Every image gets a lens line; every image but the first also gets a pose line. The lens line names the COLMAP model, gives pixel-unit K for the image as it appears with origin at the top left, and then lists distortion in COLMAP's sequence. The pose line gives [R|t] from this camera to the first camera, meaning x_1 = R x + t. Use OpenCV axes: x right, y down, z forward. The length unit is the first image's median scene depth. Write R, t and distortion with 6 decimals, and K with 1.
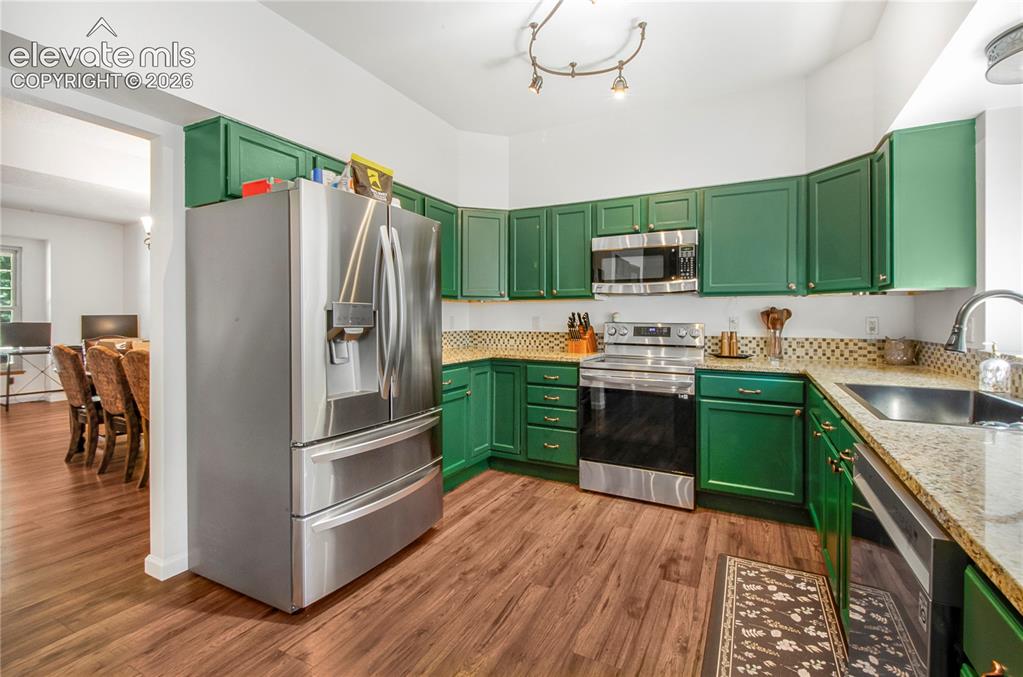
lens RADIAL K [[450.8, 0, 511.1], [0, 450.8, 323.7], [0, 0, 1]] dist [-0.004514, -0.000843]
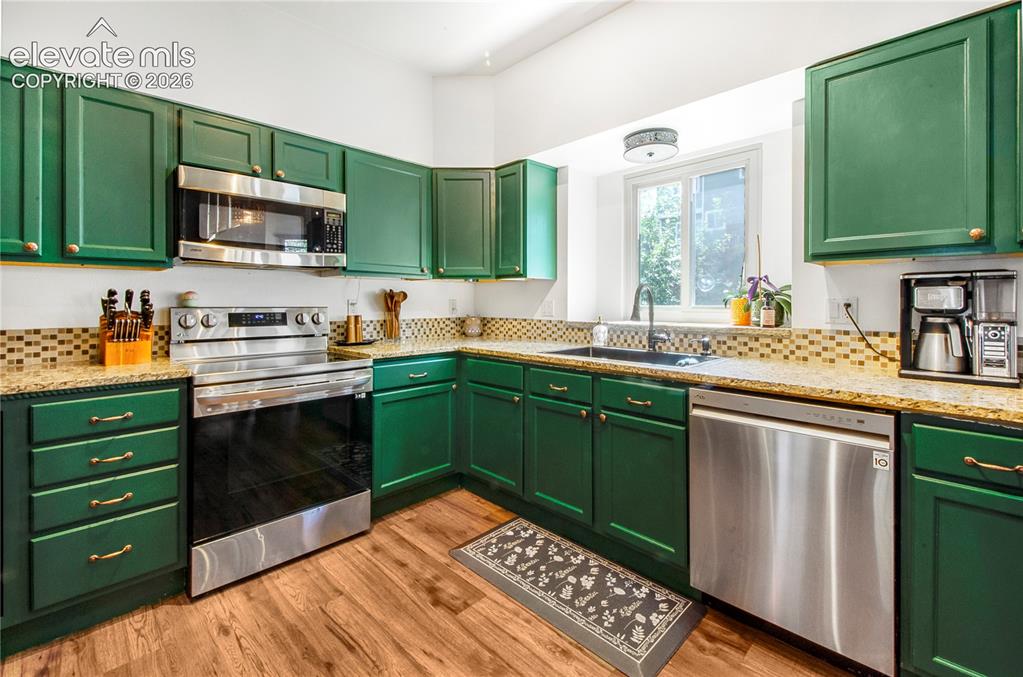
lens RADIAL K [[443.4, 0, 537.1], [0, 443.4, 304.4], [0, 0, 1]] dist [0.027134, -0.009448]
pose [[0.271639, -0.008284, 0.962364, -0.305552], [0.011532, 0.999919, 0.005352, -0.005598], [-0.962330, 0.009644, 0.271713, 0.460709]]
